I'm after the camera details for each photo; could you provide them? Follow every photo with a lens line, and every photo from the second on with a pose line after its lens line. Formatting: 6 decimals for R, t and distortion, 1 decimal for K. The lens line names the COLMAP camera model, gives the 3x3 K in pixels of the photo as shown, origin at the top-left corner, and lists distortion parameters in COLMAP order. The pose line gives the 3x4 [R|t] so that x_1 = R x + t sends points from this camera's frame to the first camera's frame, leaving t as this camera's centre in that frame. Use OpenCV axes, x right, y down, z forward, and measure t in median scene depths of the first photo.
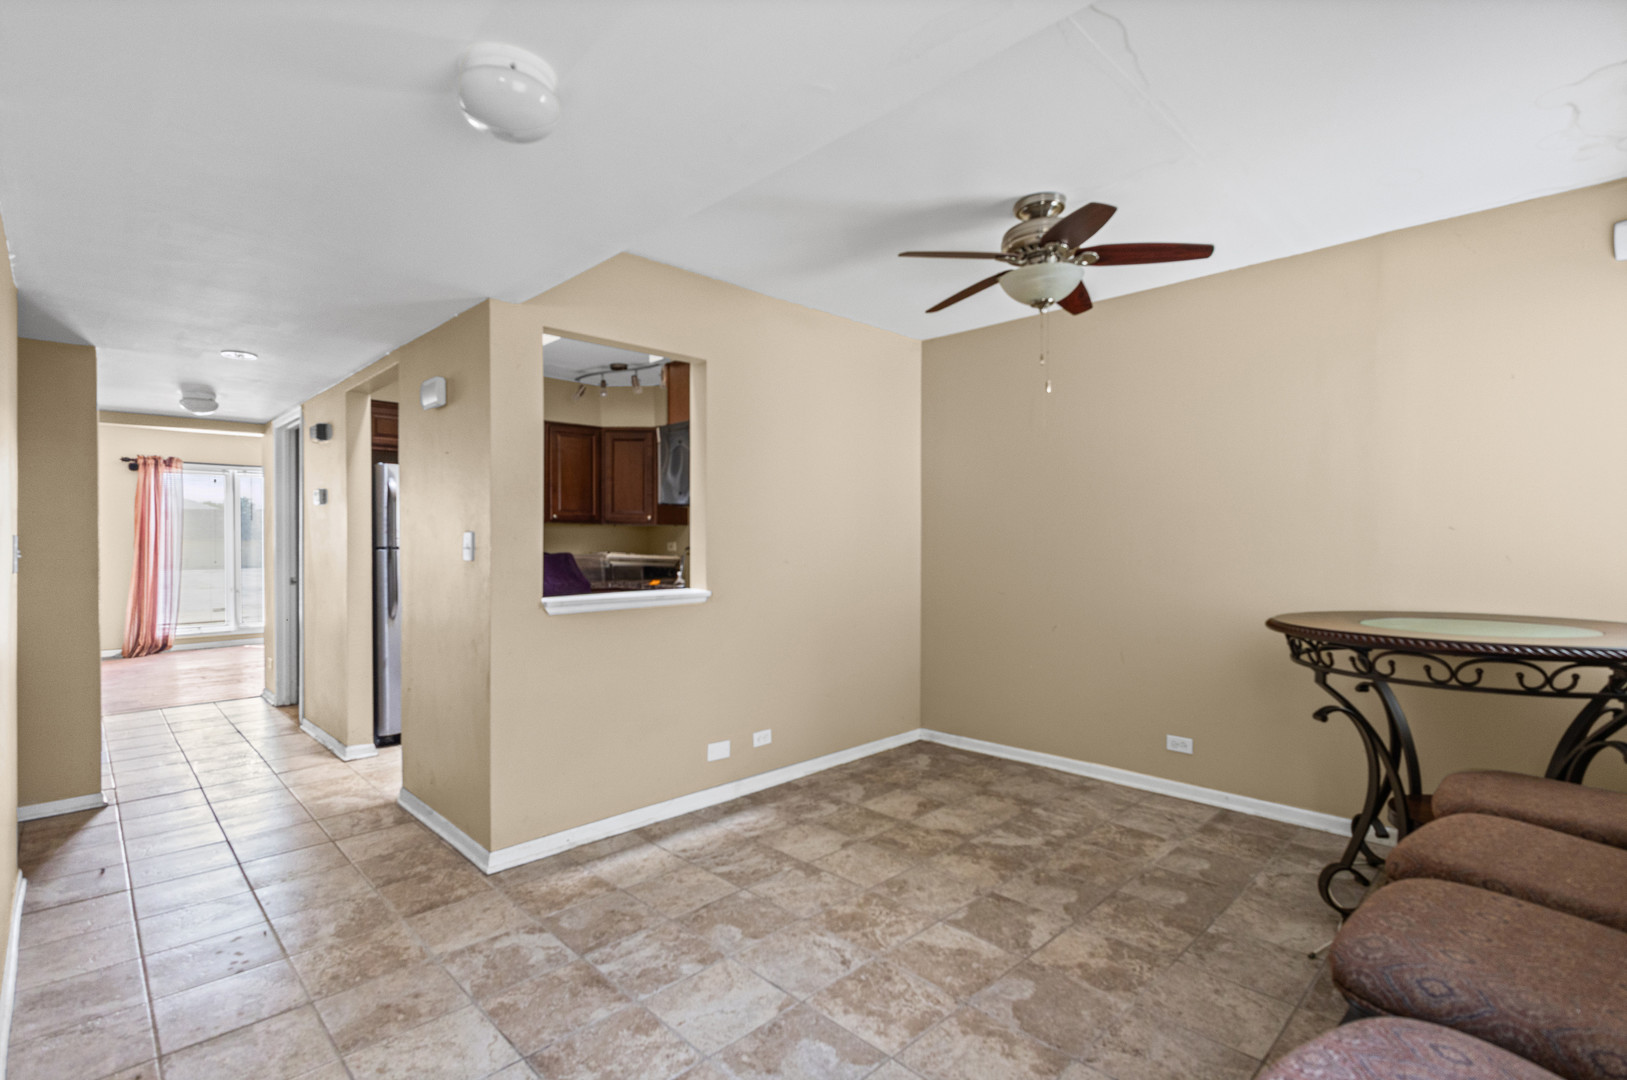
lens RADIAL K [[764.8, 0, 812.5], [0, 764.8, 538.3], [0, 0, 1]] dist [0.001294, -0.001123]
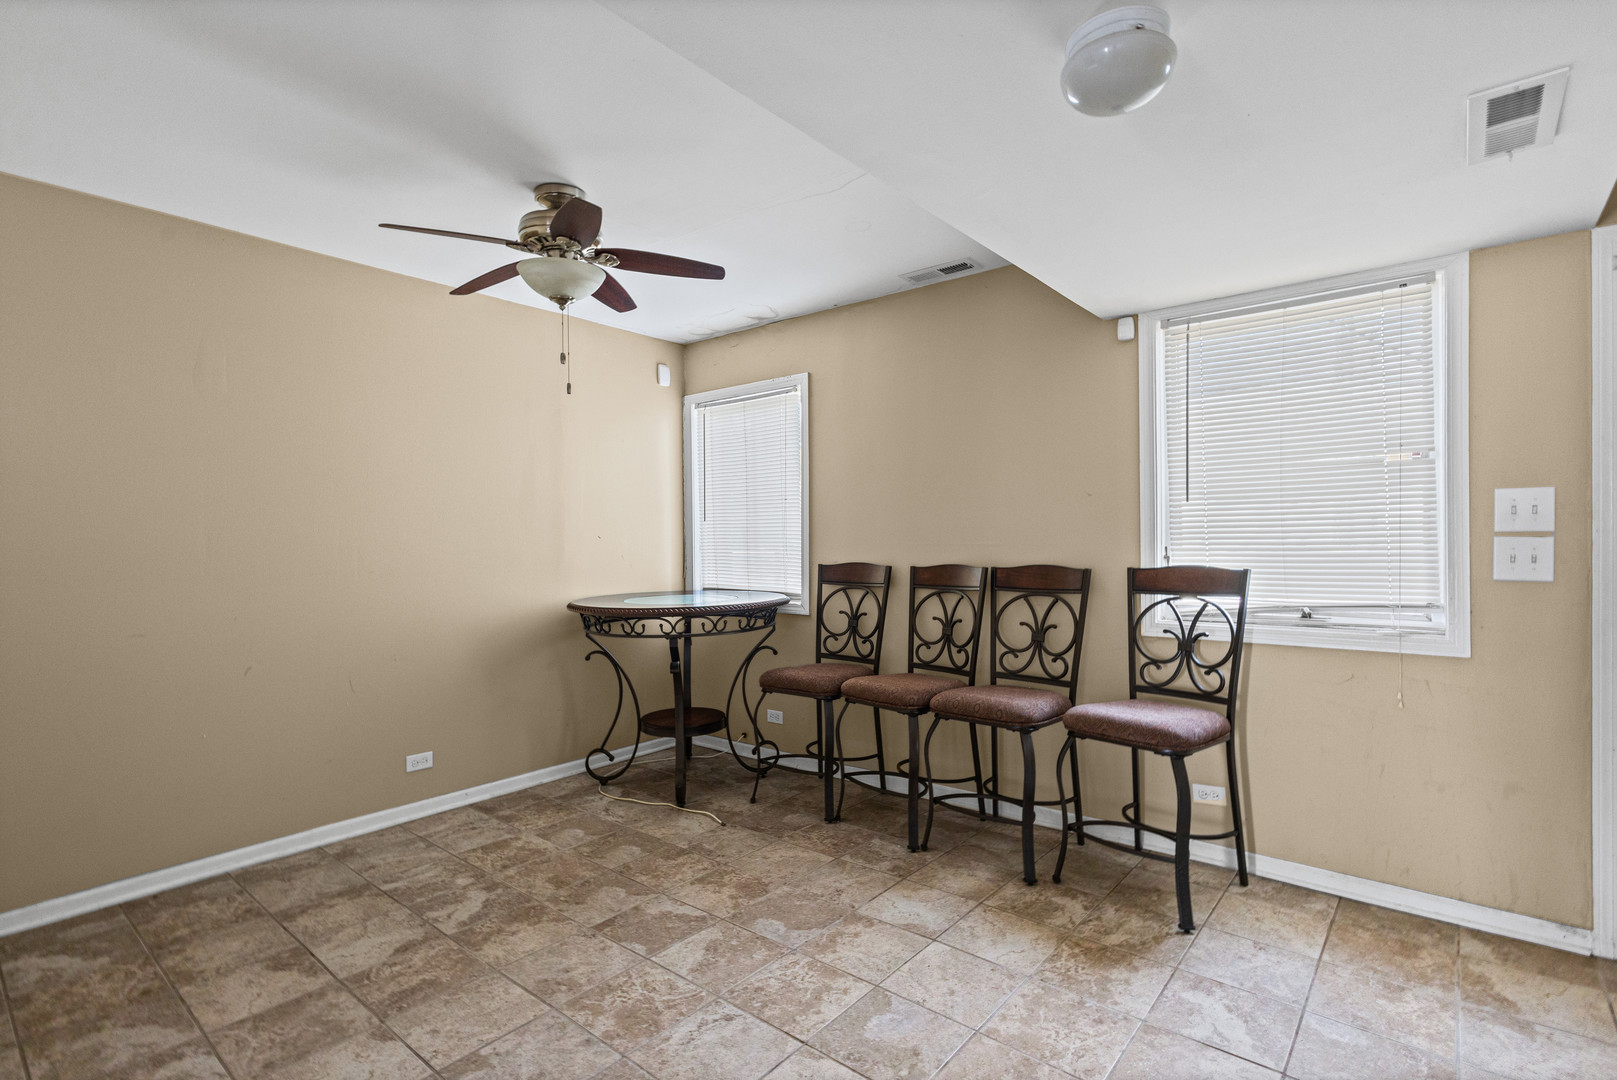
lens RADIAL K [[760.1, 0, 807.5], [0, 760.1, 538.3], [0, 0, 1]] dist [0.001294, -0.001123]
pose [[-0.093297, 0.002995, 0.995634, -0.704796], [0.012378, 0.999922, -0.001848, -0.008078], [-0.995561, 0.012151, -0.093327, 0.804176]]
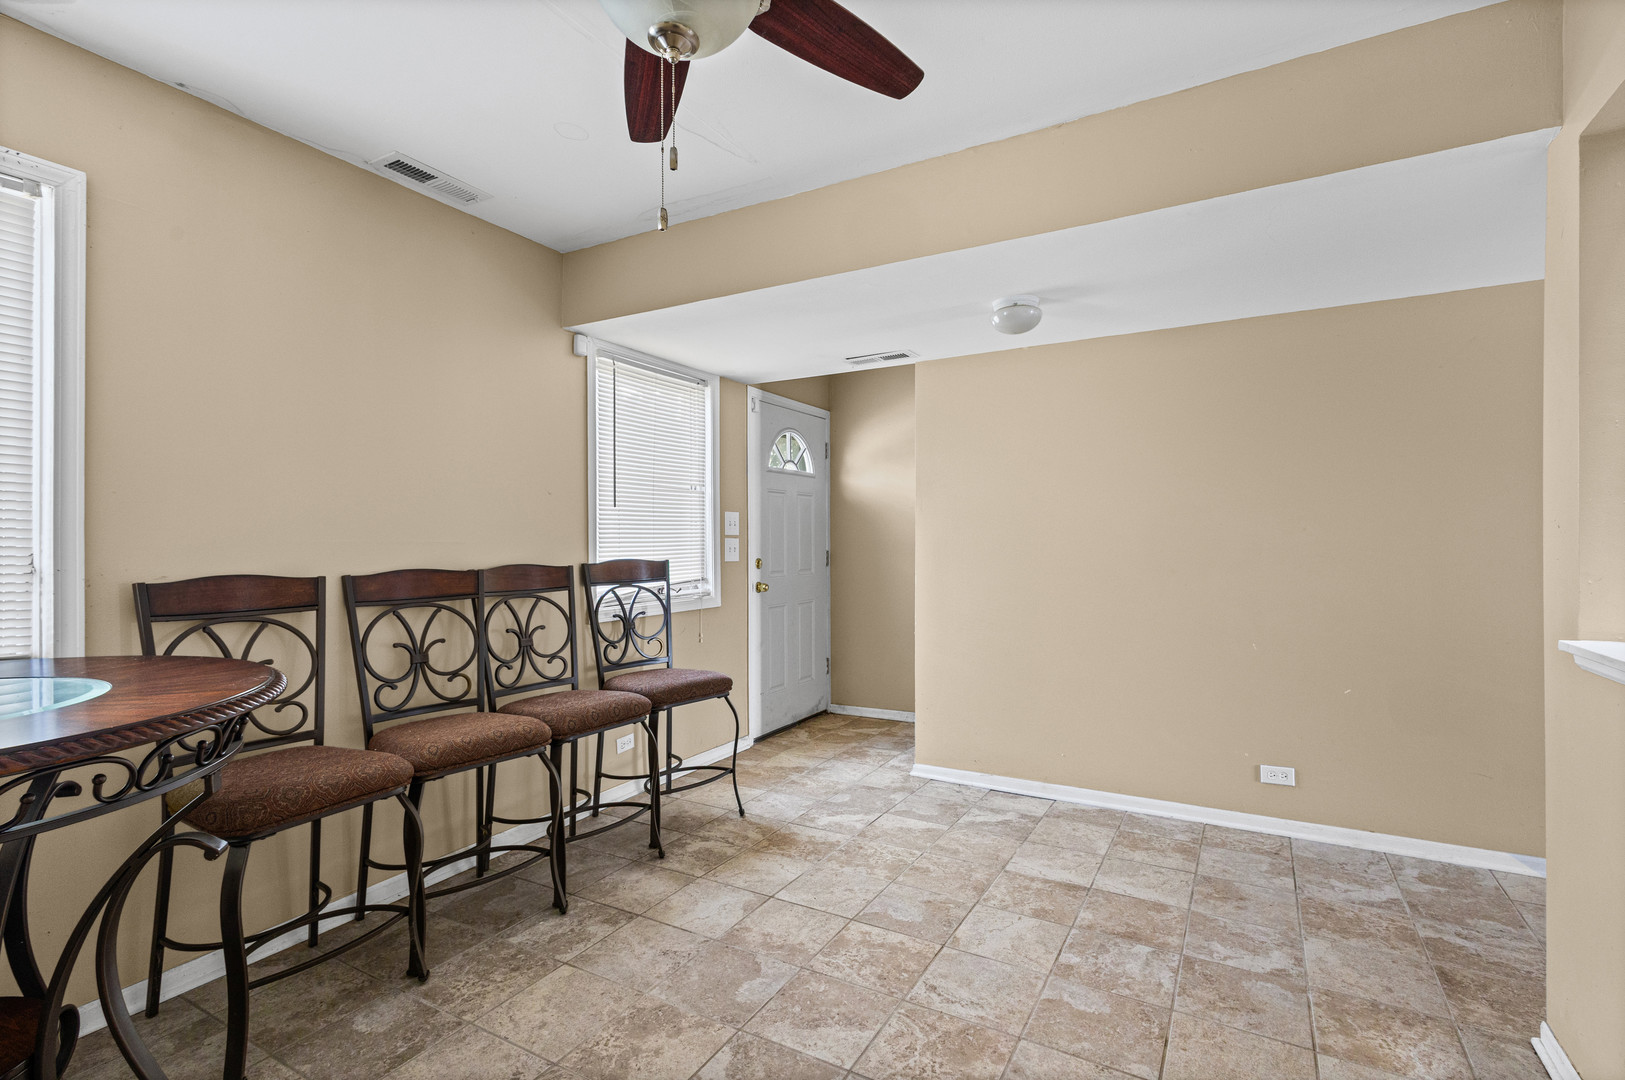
lens RADIAL K [[763.8, 0, 811.5], [0, 763.8, 538.3], [0, 0, 1]] dist [0.001294, -0.001123]
pose [[-0.964588, 0.008731, -0.263615, 0.348090], [0.009567, 0.999952, -0.001889, 0.004181], [0.263586, -0.004344, -0.964626, 1.523606]]
